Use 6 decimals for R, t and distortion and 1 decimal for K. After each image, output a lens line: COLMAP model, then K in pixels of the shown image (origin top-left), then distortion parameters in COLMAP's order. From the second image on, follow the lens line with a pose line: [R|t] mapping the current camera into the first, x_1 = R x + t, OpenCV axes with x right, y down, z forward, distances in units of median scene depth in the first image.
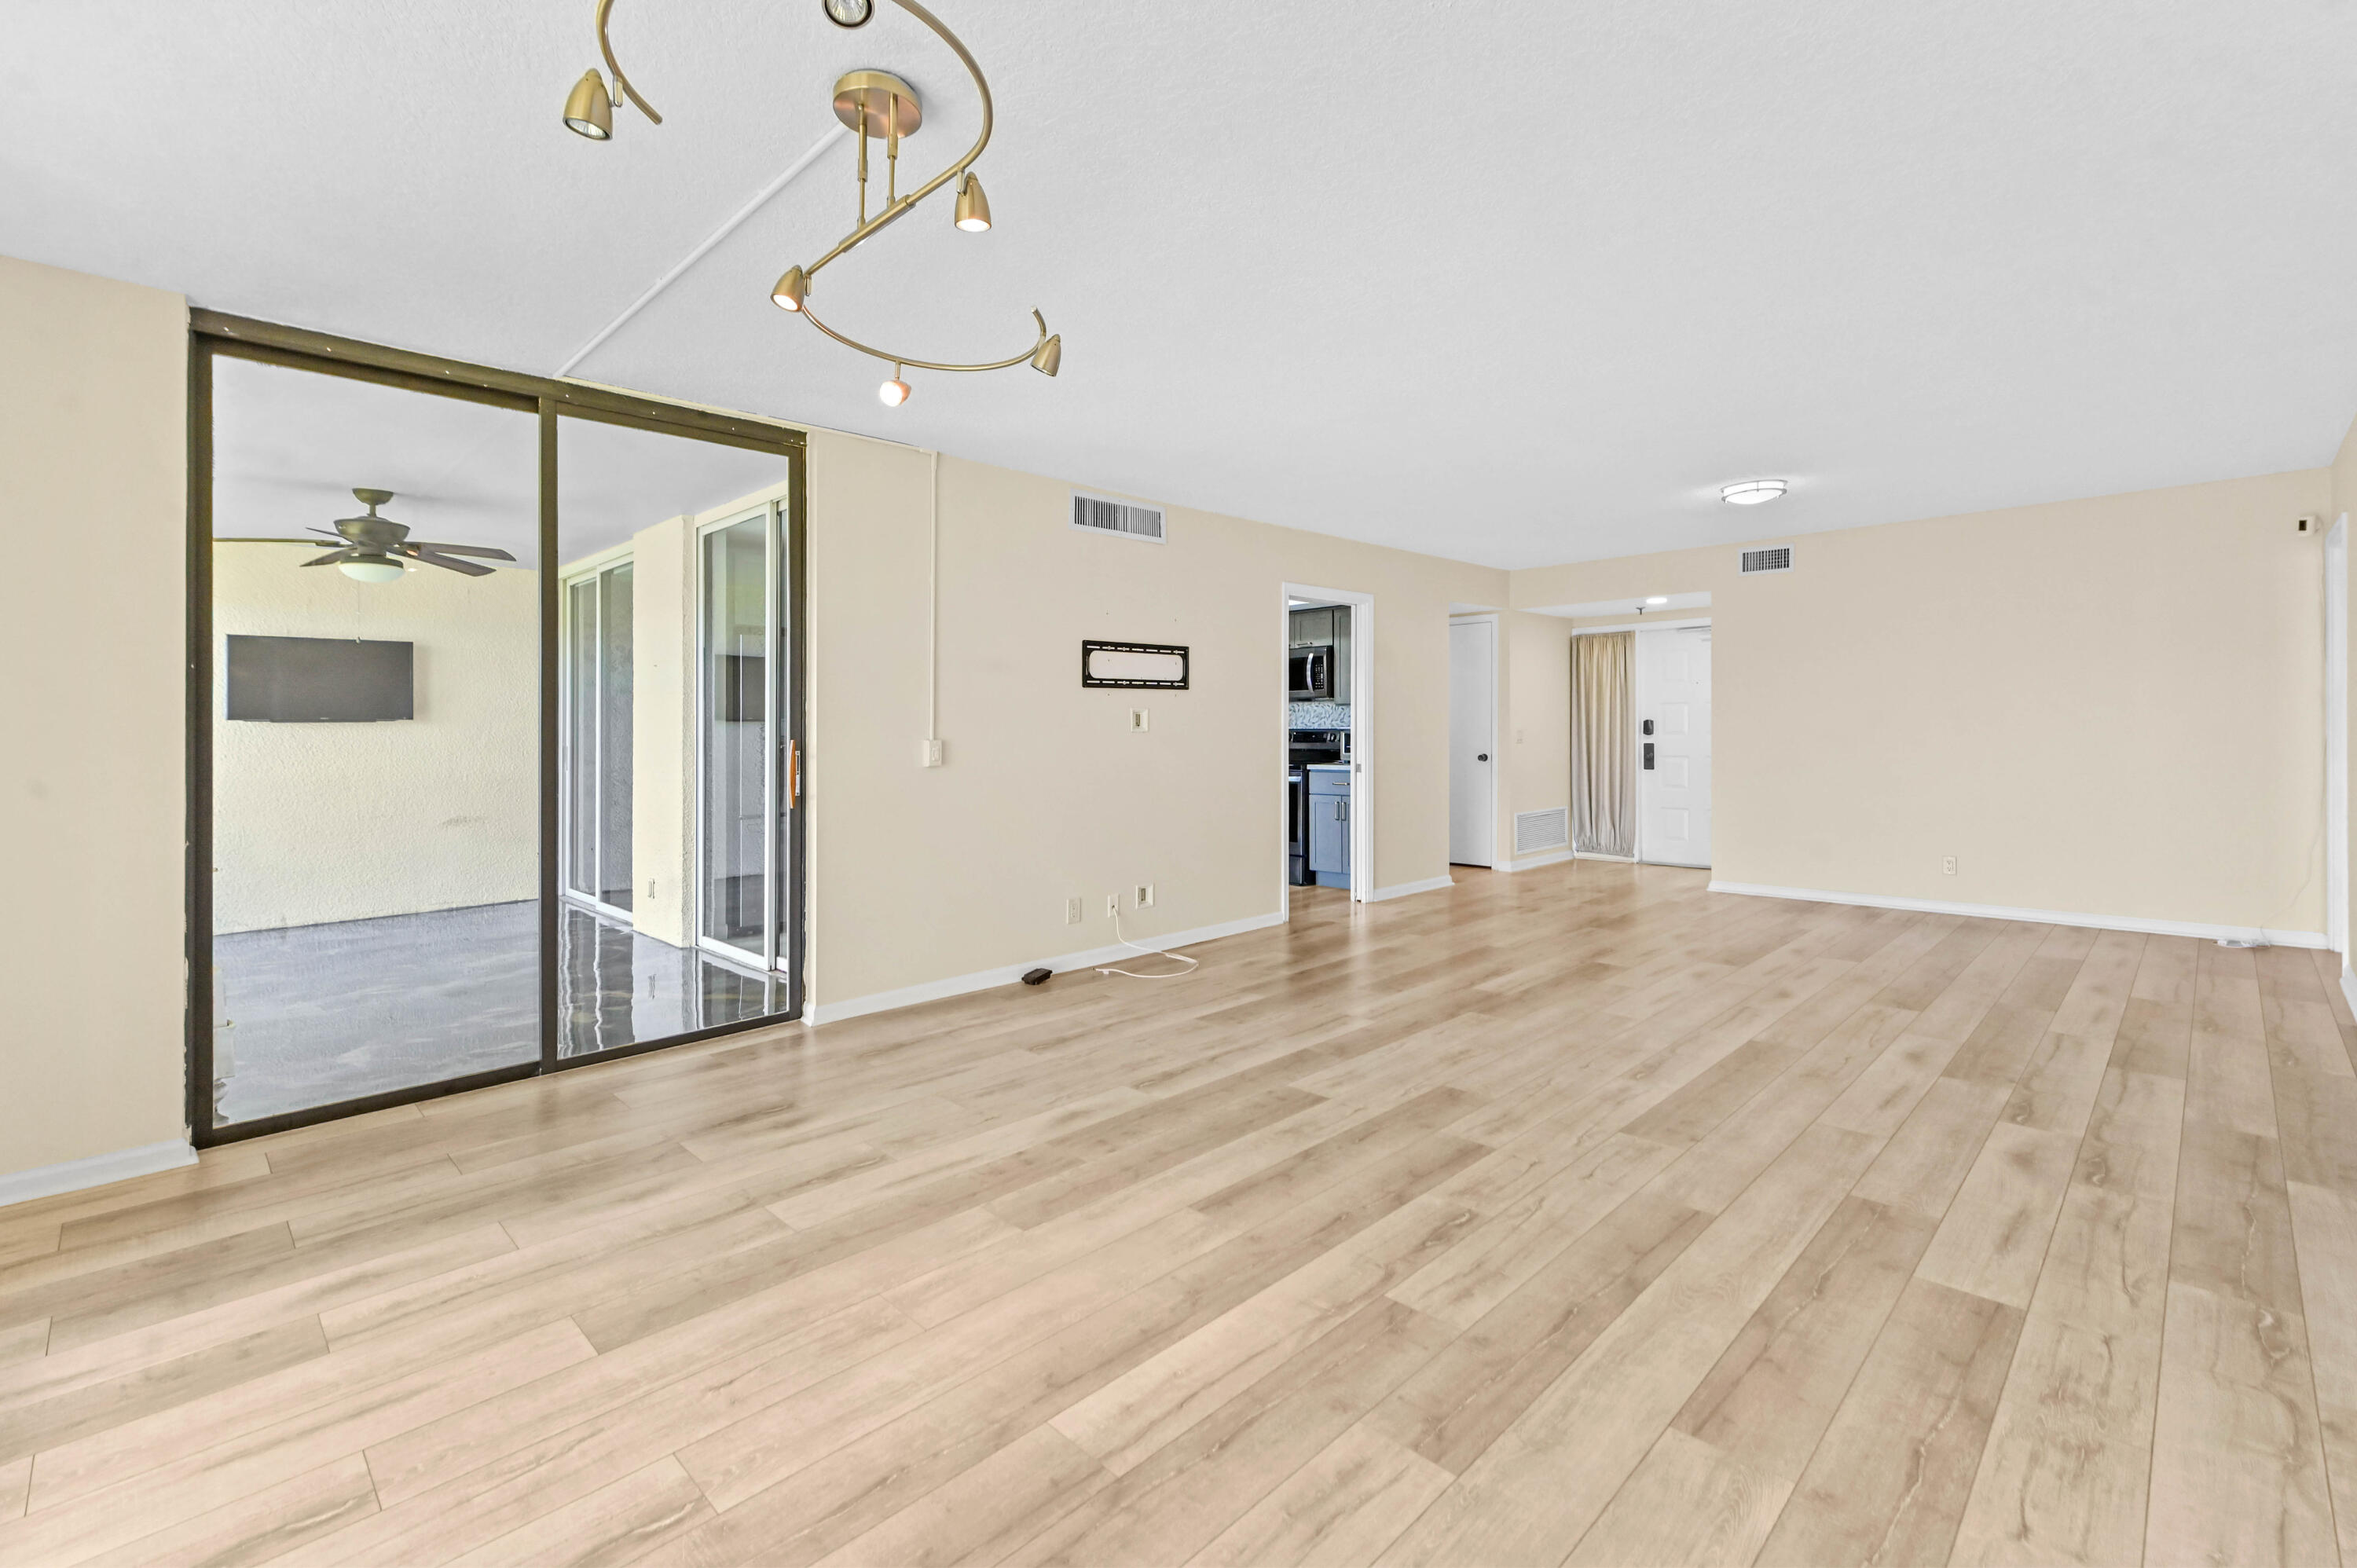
lens RADIAL K [[1013.1, 0, 1217.7], [0, 1013.1, 715.2], [0, 0, 1]] dist [0.004999, 0.000313]
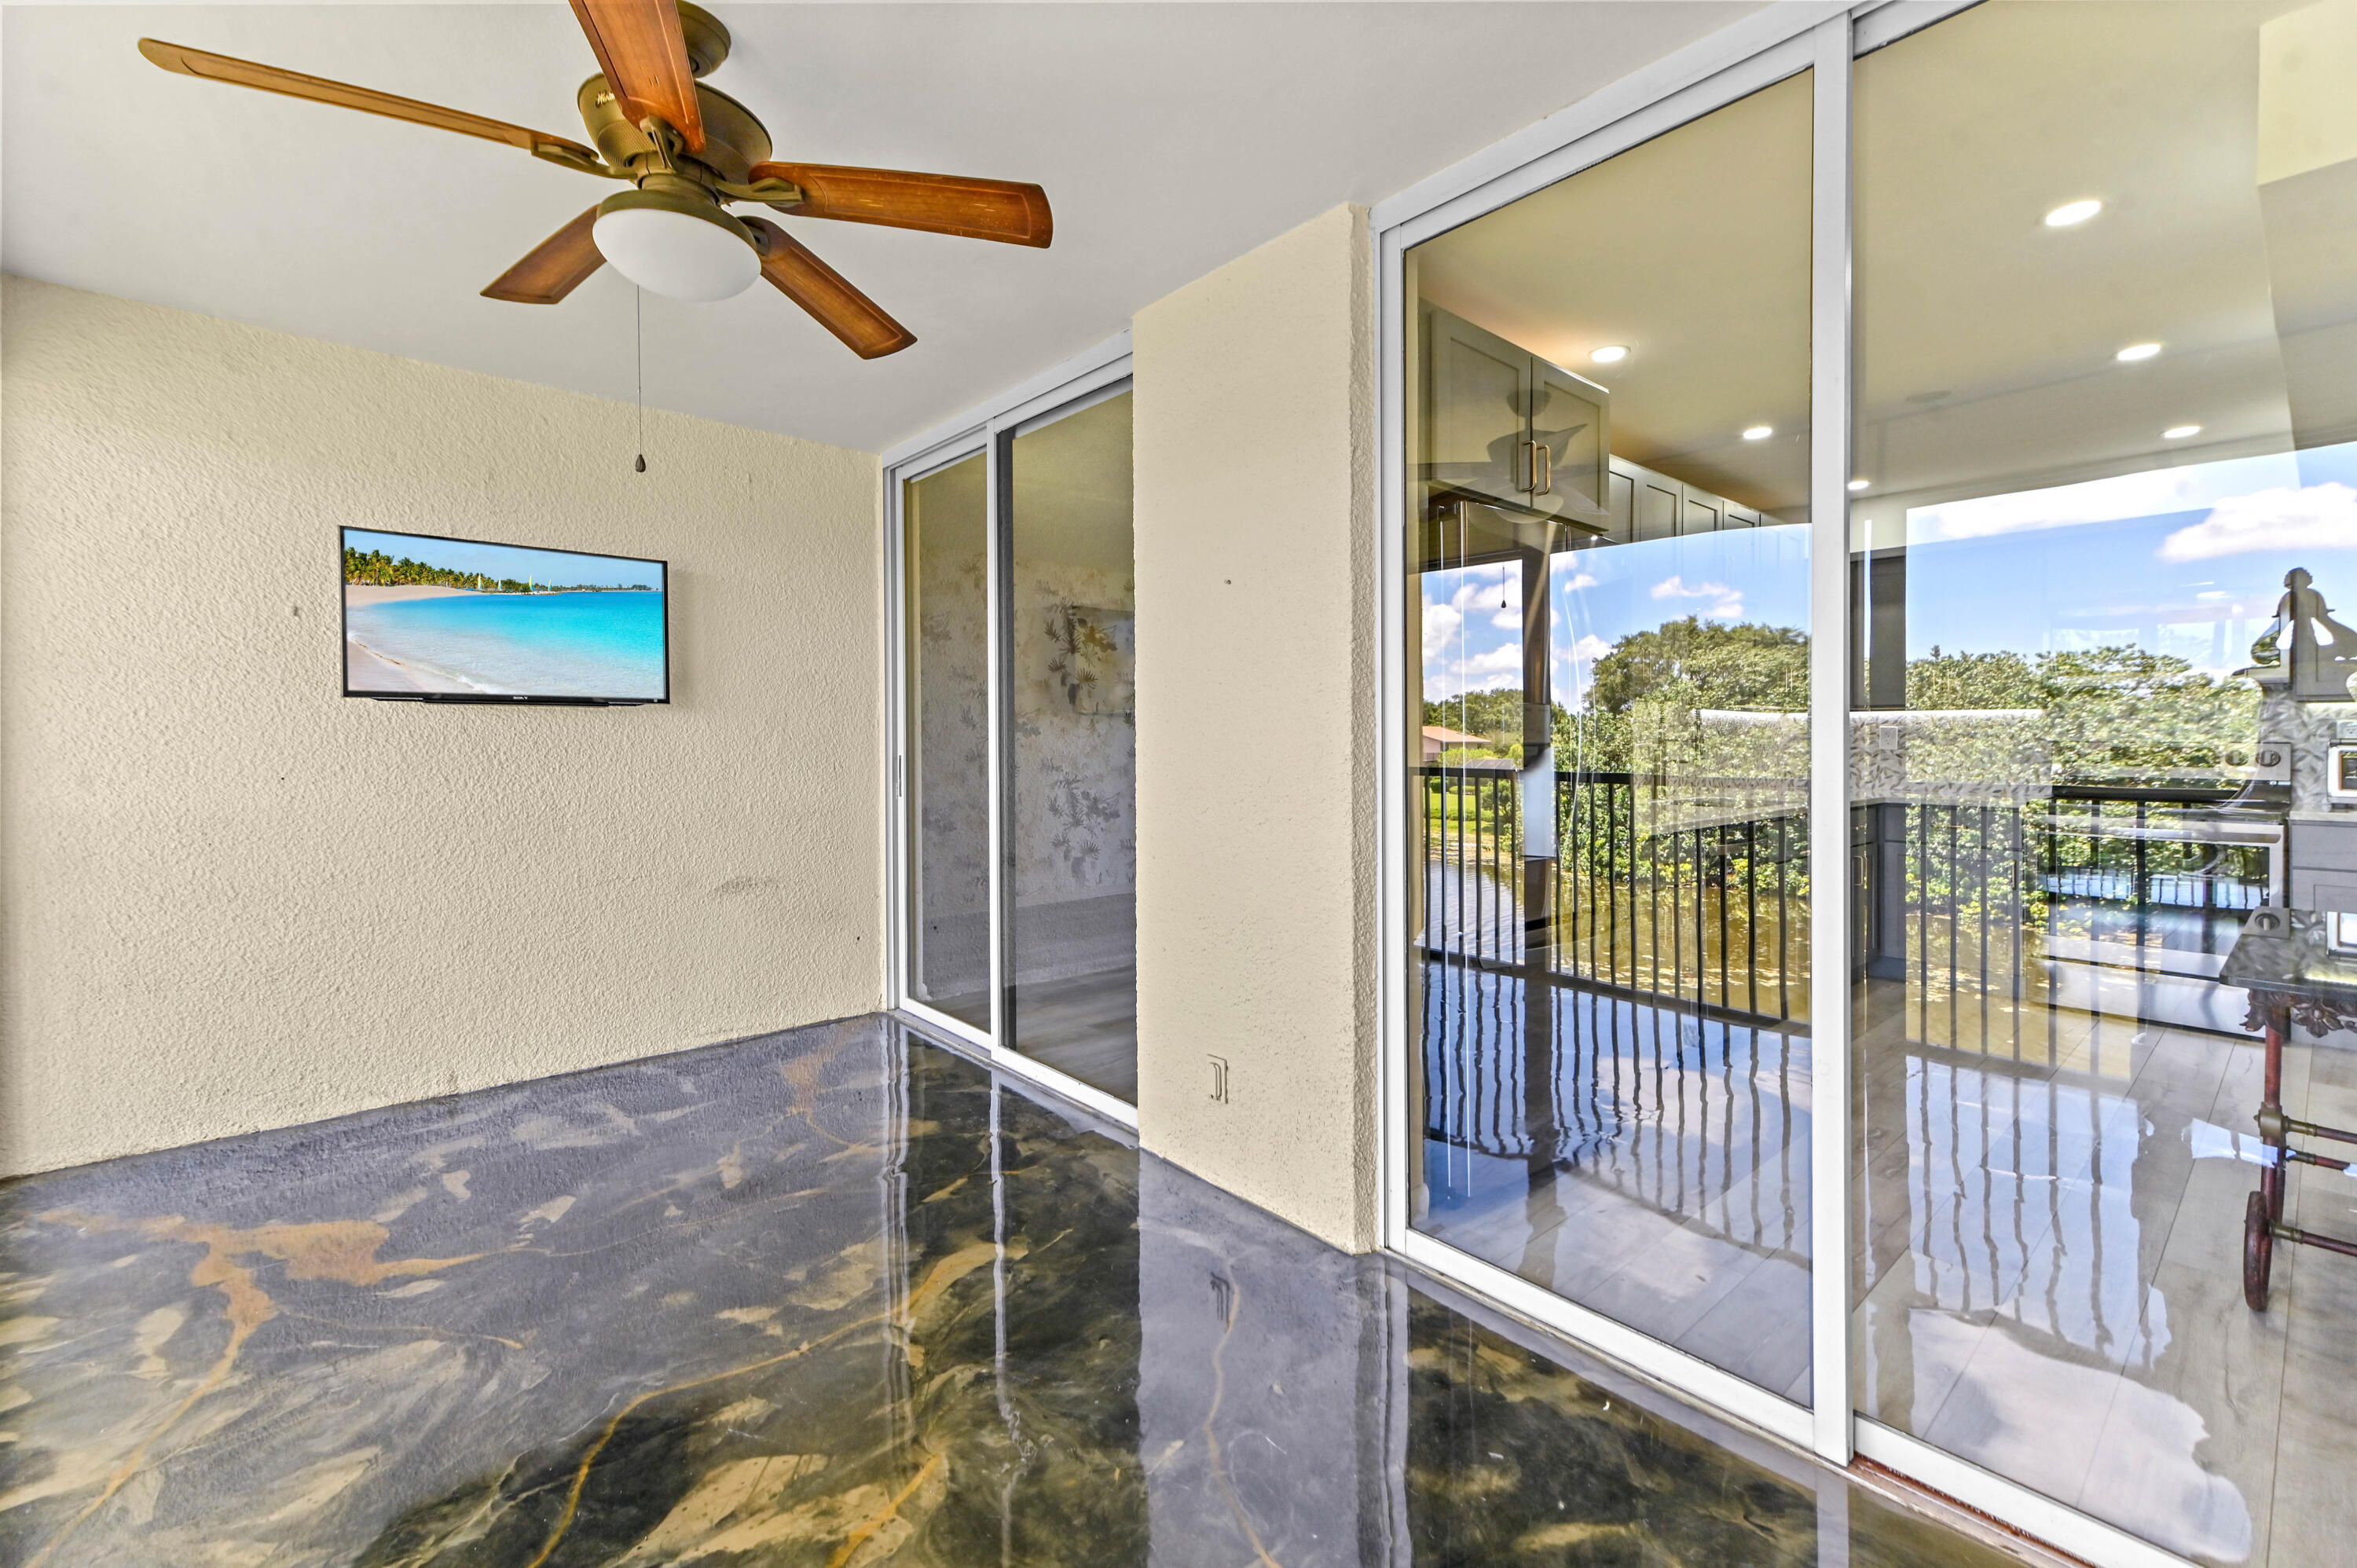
lens RADIAL K [[1013.1, 0, 1184.3], [0, 1013.1, 730.2], [0, 0, 1]] dist [0.004999, 0.000313]
pose [[0.996295, 0.013601, -0.084914, -1.064692], [-0.013126, 0.999895, 0.006142, 0.030259], [0.084989, -0.005004, 0.996369, 1.084610]]
